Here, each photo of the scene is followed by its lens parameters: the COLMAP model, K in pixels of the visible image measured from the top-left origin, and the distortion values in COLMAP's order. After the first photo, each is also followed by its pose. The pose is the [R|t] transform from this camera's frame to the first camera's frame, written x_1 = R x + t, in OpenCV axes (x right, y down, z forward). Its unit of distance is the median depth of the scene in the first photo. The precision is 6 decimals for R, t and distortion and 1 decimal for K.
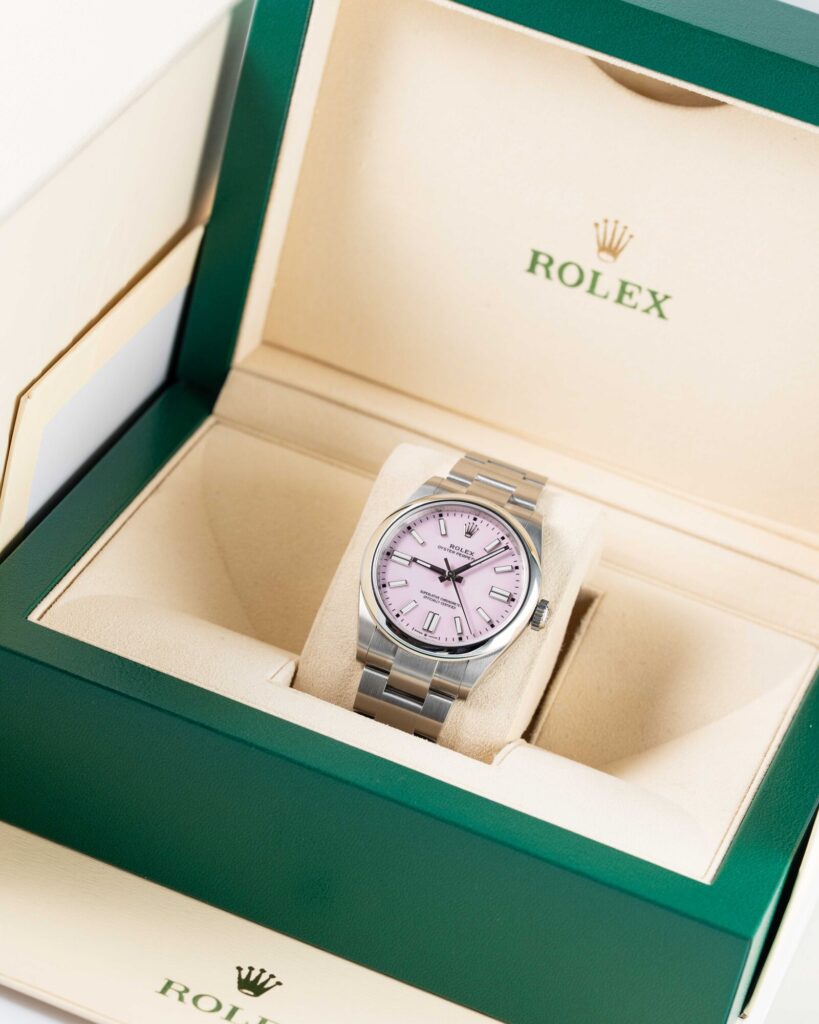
lens RADIAL K [[4128.1, 0, 410.5], [0, 4128.1, 511.2], [0, 0, 1]] dist [-0.078221, 0.000000]
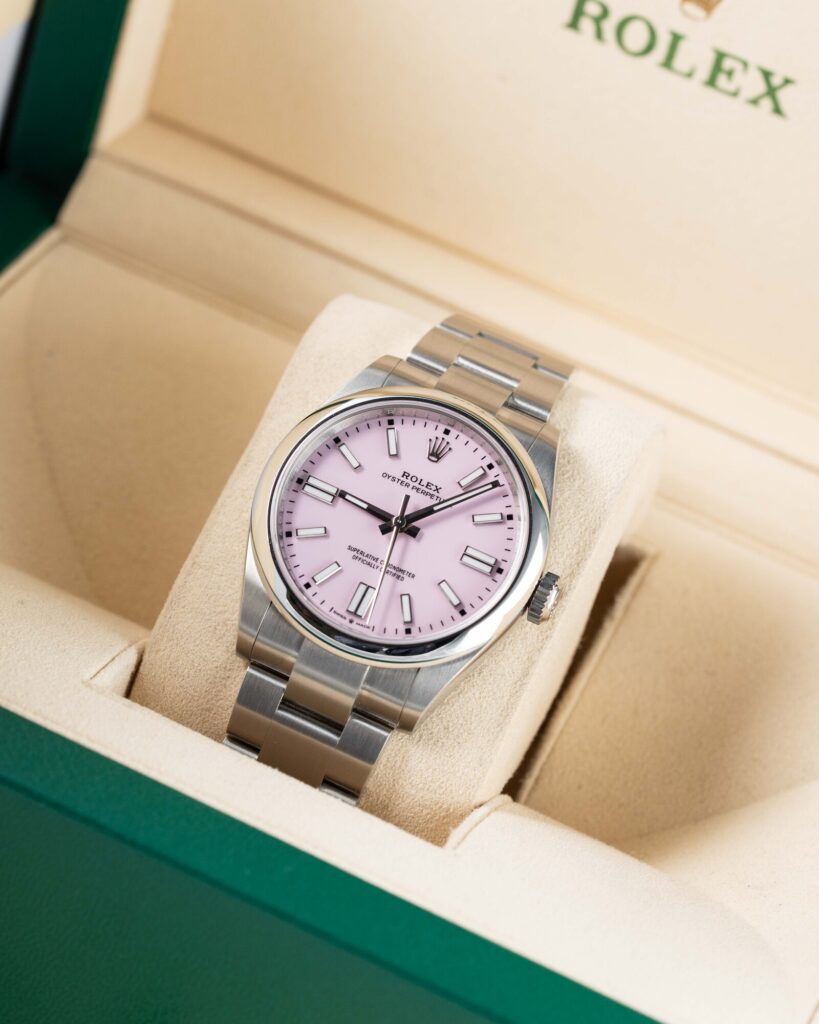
lens RADIAL K [[4128.1, 0, 407.9], [0, 4128.1, 512.4], [0, 0, 1]] dist [-0.078221, 0.000000]
pose [[0.997826, 0.060065, -0.027127, 0.026749], [-0.058273, 0.996336, 0.062600, -0.023580], [0.030788, -0.060883, 0.997670, 0.389521]]
